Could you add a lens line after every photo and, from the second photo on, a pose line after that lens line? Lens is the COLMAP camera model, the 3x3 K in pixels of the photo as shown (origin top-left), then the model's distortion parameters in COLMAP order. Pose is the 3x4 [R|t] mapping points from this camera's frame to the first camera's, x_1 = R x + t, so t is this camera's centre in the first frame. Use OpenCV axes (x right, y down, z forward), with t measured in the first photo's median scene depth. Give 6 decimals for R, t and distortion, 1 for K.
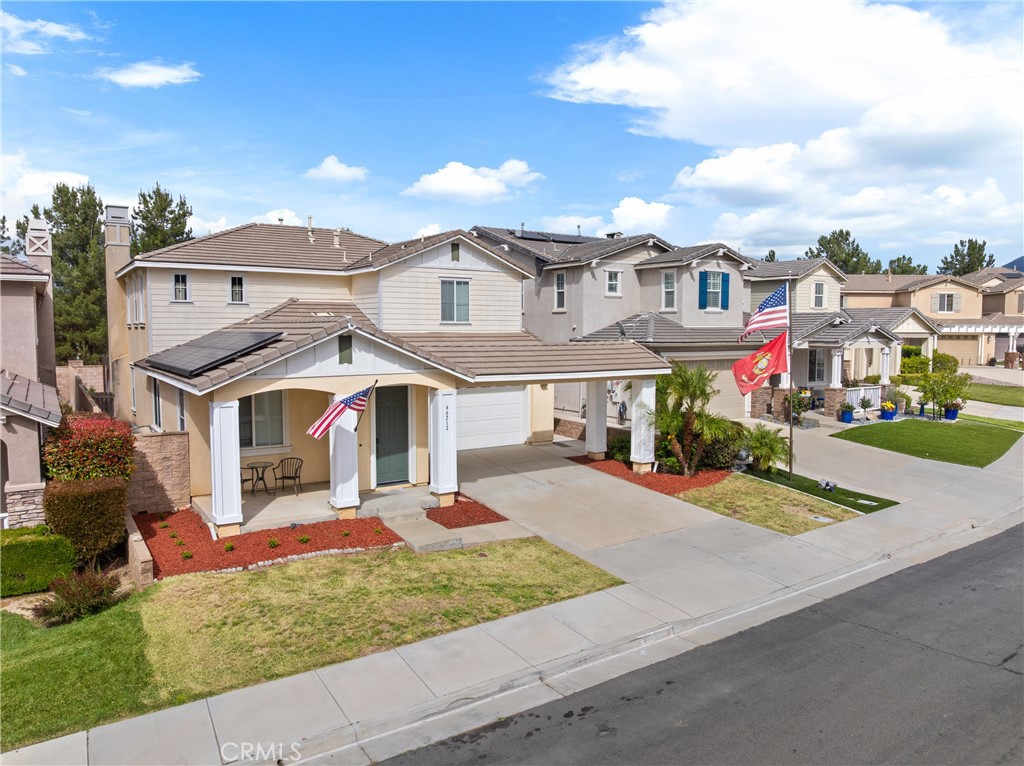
lens RADIAL K [[720.3, 0, 512.0], [0, 720.3, 383.0], [0, 0, 1]] dist [-0.028233, -0.004791]
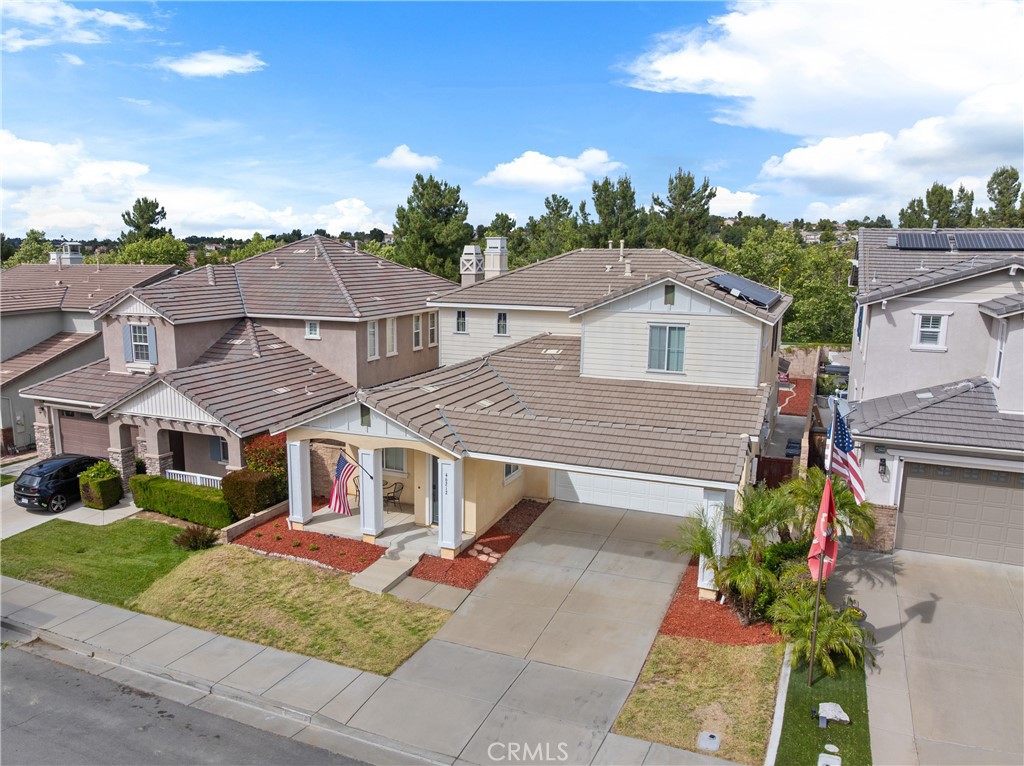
lens RADIAL K [[824.0, 0, 512.0], [0, 824.0, 383.0], [0, 0, 1]] dist [0.007729, -0.083861]
pose [[0.522293, 0.147889, -0.839844, 0.732624], [-0.064261, 0.988873, 0.134168, -0.205730], [0.850341, -0.016105, 0.525985, 0.290325]]
